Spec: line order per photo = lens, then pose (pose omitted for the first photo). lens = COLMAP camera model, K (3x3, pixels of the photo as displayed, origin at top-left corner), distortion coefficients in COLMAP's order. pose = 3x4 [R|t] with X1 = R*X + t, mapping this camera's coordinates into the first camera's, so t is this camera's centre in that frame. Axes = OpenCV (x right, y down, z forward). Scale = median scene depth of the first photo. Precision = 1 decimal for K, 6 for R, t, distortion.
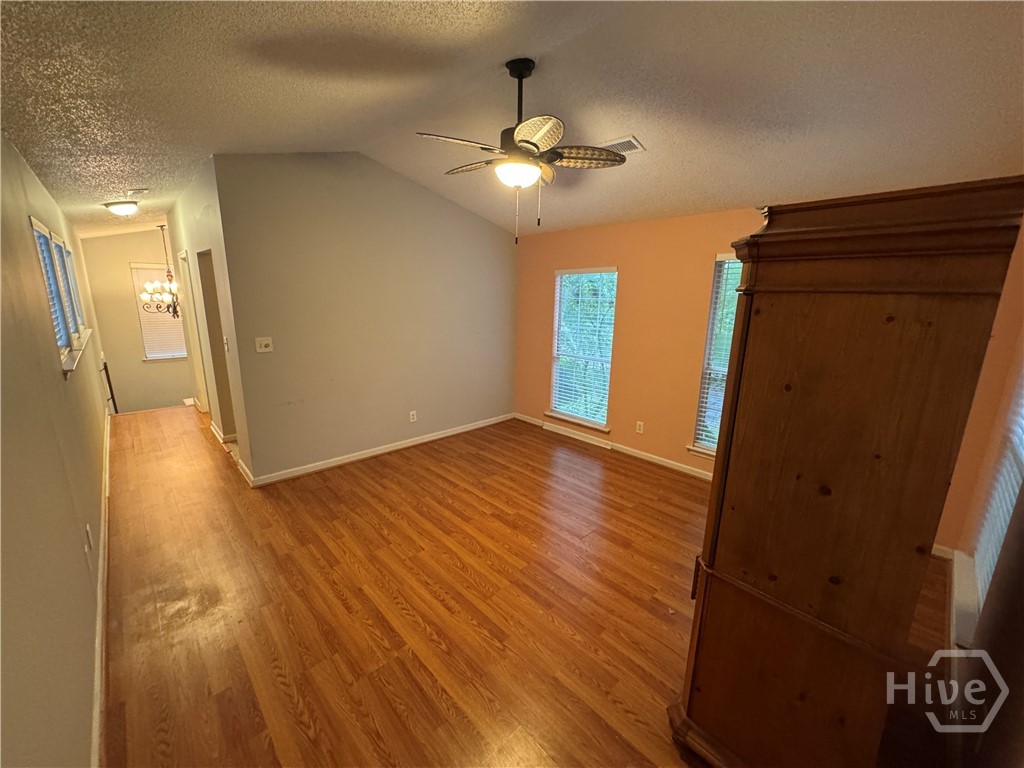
lens RADIAL K [[413.6, 0, 512.4], [0, 413.6, 384.6], [0, 0, 1]] dist [0.003949, 0.000631]
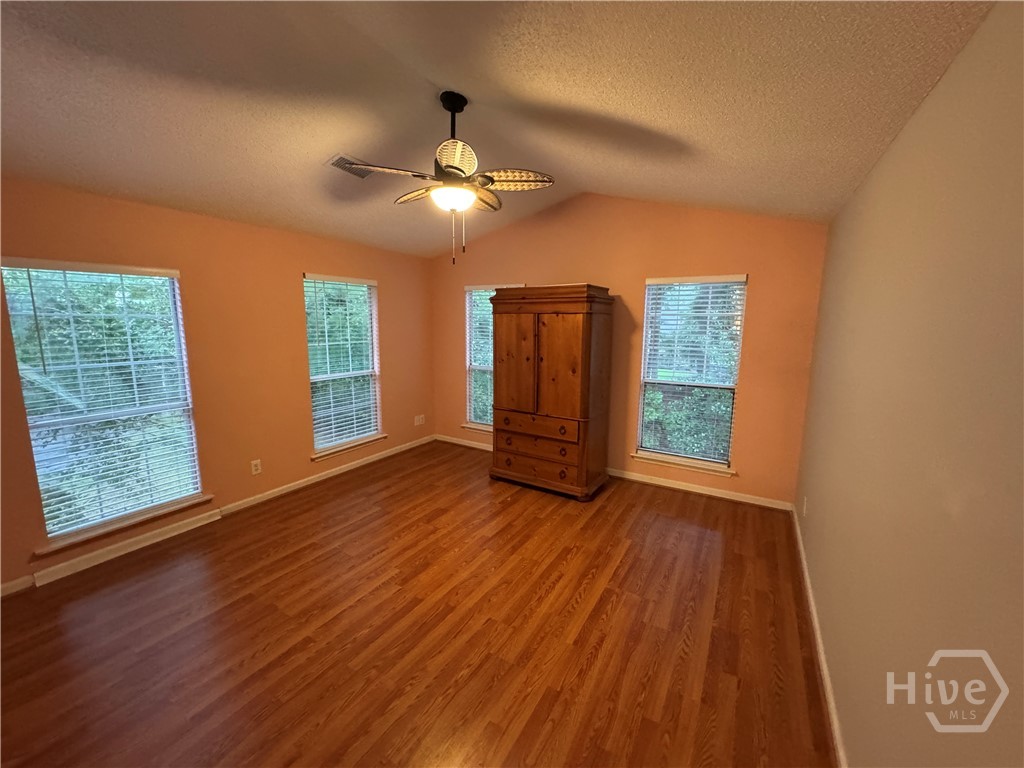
lens RADIAL K [[413.6, 0, 511.9], [0, 413.6, 385.0], [0, 0, 1]] dist [0.003949, 0.000631]
pose [[-0.278061, -0.170802, 0.945256, -0.971838], [0.192447, 0.954206, 0.229031, -0.239296], [-0.941088, 0.245596, -0.232457, 1.082838]]
